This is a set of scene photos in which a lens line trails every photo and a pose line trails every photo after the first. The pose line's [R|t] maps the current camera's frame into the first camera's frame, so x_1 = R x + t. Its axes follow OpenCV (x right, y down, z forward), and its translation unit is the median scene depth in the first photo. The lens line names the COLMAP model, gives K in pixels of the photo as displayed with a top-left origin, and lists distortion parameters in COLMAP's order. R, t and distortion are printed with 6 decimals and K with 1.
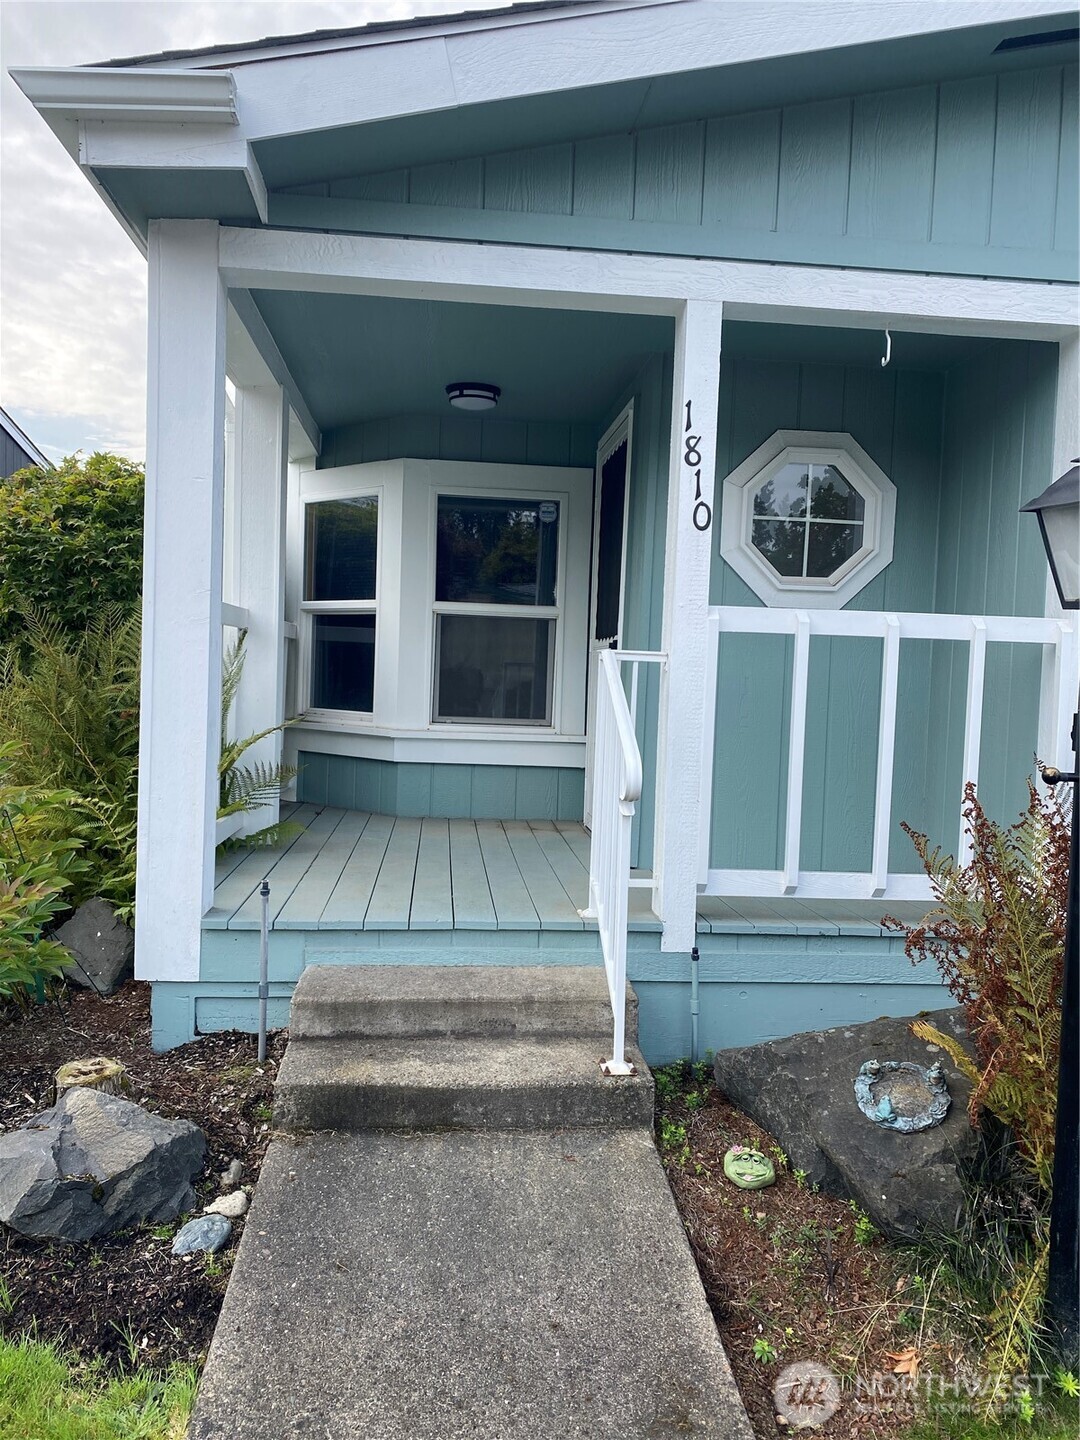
lens RADIAL K [[1103.8, 0, 540.0], [0, 1103.8, 720.0], [0, 0, 1]] dist [0.065540, -0.064061]
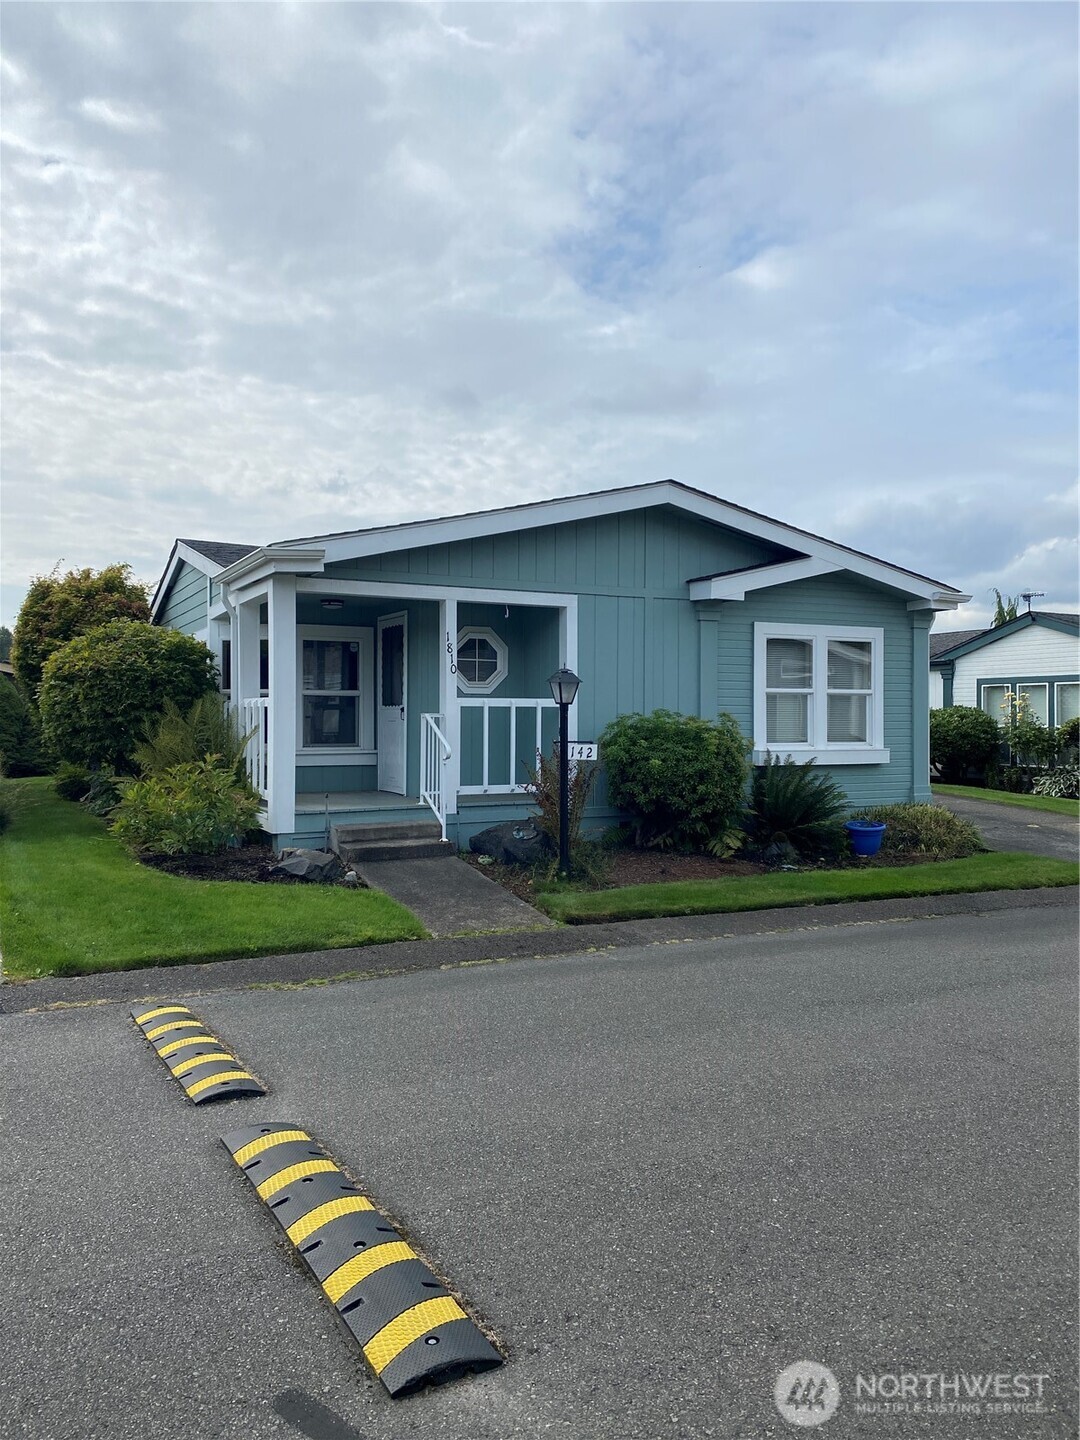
lens RADIAL K [[1103.8, 0, 540.0], [0, 1103.8, 720.0], [0, 0, 1]] dist [0.065540, -0.064061]
pose [[0.931843, -0.032775, 0.361379, -0.713143], [0.046717, 0.998460, -0.029911, 0.056364], [-0.359842, 0.044755, 0.931939, -1.853876]]
